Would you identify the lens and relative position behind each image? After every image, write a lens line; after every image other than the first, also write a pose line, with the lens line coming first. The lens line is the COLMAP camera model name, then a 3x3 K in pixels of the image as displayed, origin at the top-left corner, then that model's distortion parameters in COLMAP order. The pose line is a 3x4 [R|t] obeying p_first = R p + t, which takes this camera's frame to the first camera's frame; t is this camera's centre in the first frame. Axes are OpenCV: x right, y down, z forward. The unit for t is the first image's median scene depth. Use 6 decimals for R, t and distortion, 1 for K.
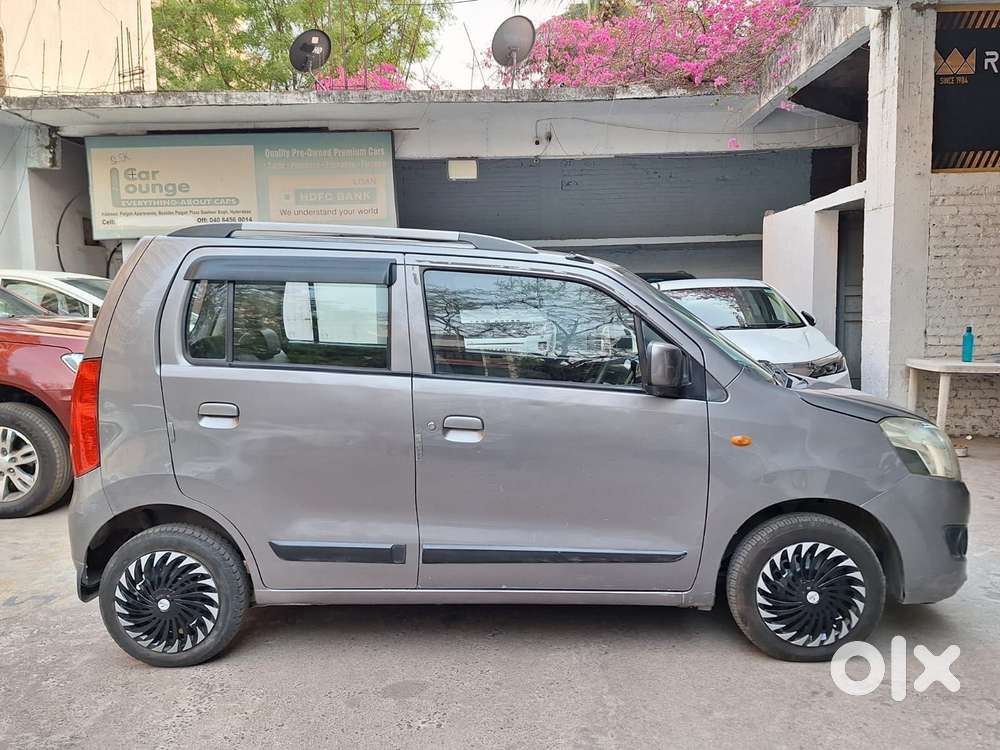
lens RADIAL K [[890.4, 0, 499.7], [0, 890.4, 379.6], [0, 0, 1]] dist [0.084748, -0.116341]
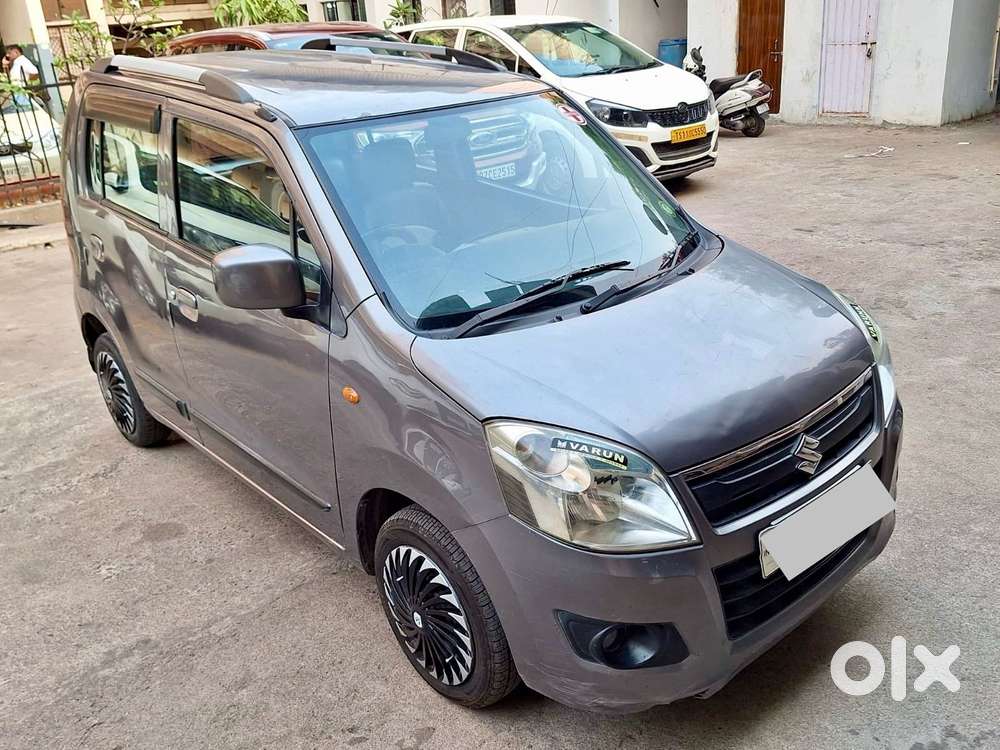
lens RADIAL K [[890.4, 0, 499.7], [0, 890.4, 379.6], [0, 0, 1]] dist [0.084748, -0.116341]
pose [[0.684377, 0.246197, -0.686305, 0.206527], [-0.012198, 0.945003, 0.326835, -0.043848], [0.729026, -0.215307, 0.649741, 0.152173]]
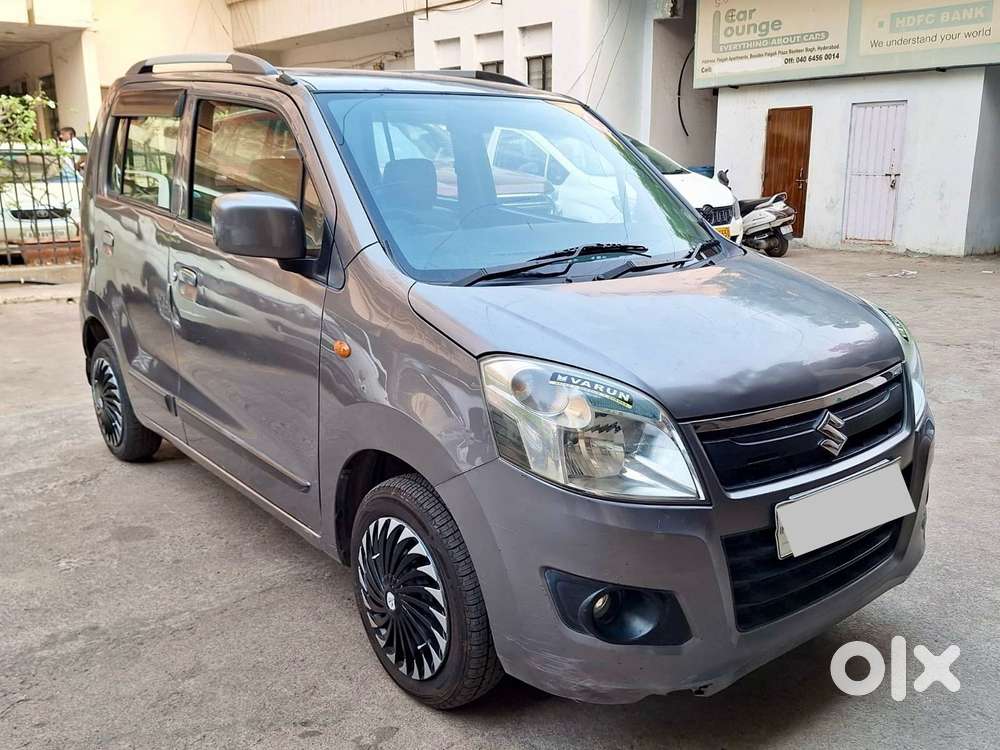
lens RADIAL K [[892.9, 0, 501.8], [0, 892.9, 375.3], [0, 0, 1]] dist [0.082301, -0.111718]
pose [[0.657269, 0.191676, -0.728875, 0.207229], [-0.080309, 0.979424, 0.185145, -0.011284], [0.749365, -0.063155, 0.659138, 0.157299]]
